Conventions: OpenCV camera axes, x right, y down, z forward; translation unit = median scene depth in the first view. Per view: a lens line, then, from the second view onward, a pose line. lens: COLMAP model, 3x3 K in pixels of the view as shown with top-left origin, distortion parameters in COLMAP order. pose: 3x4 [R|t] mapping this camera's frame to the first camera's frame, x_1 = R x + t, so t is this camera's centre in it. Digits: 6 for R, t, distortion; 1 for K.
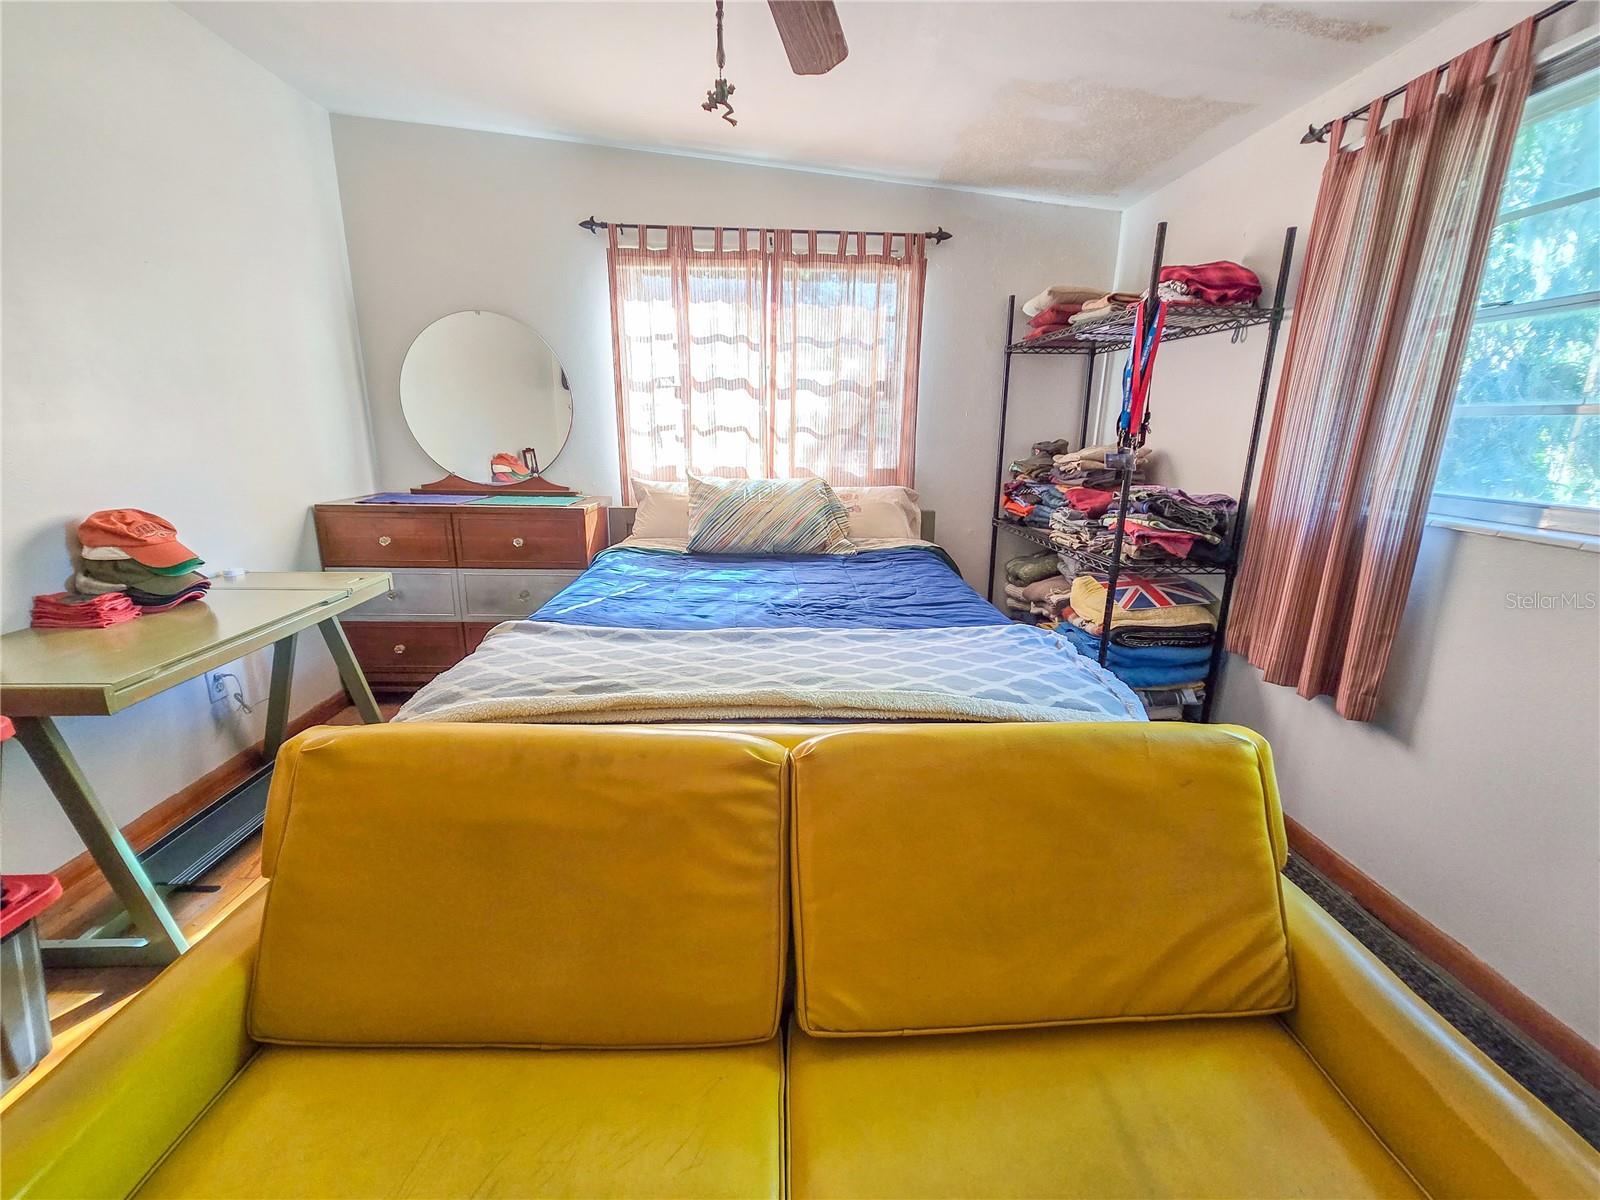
lens RADIAL K [[655.5, 0, 803.1], [0, 655.5, 597.6], [0, 0, 1]] dist [-0.000746, 0.000050]
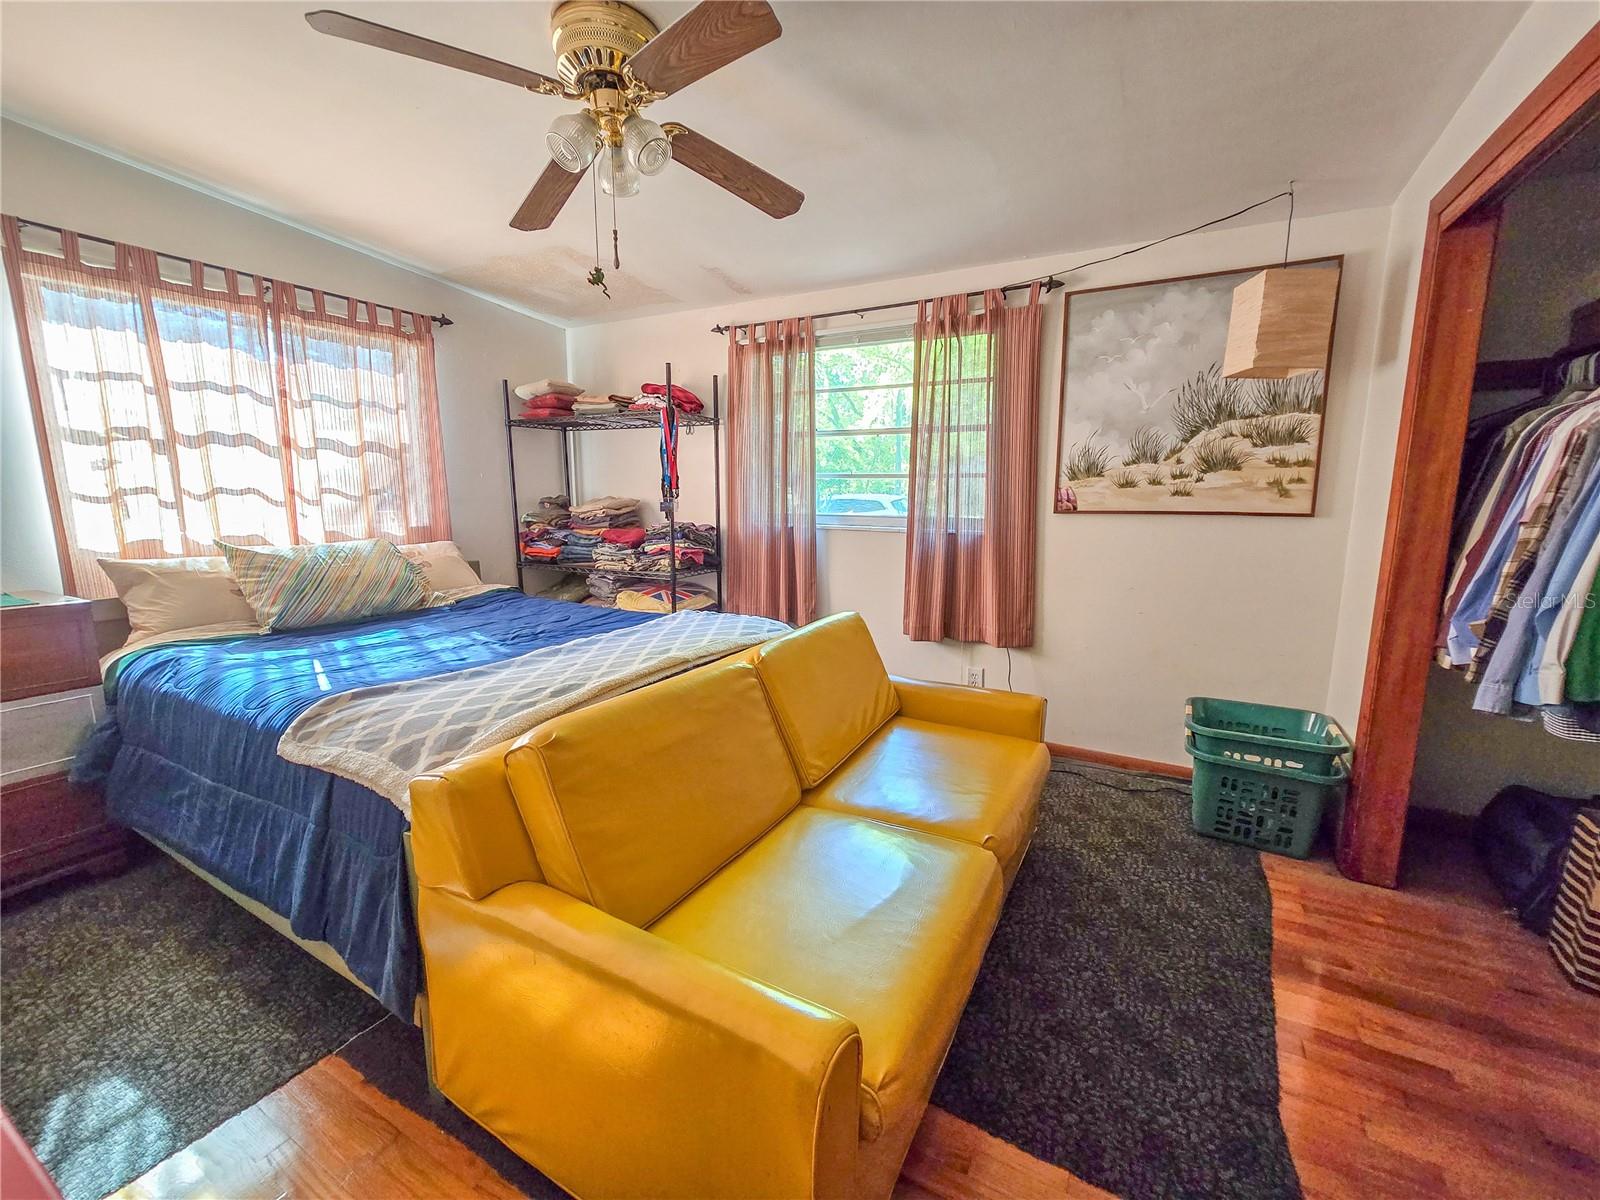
lens RADIAL K [[655.5, 0, 798.0], [0, 655.5, 596.8], [0, 0, 1]] dist [-0.000746, 0.000050]
pose [[0.520159, -0.152478, 0.840348, -0.502216], [0.223991, 0.973848, 0.038055, 0.007097], [-0.824174, 0.168435, 0.540710, -0.038854]]
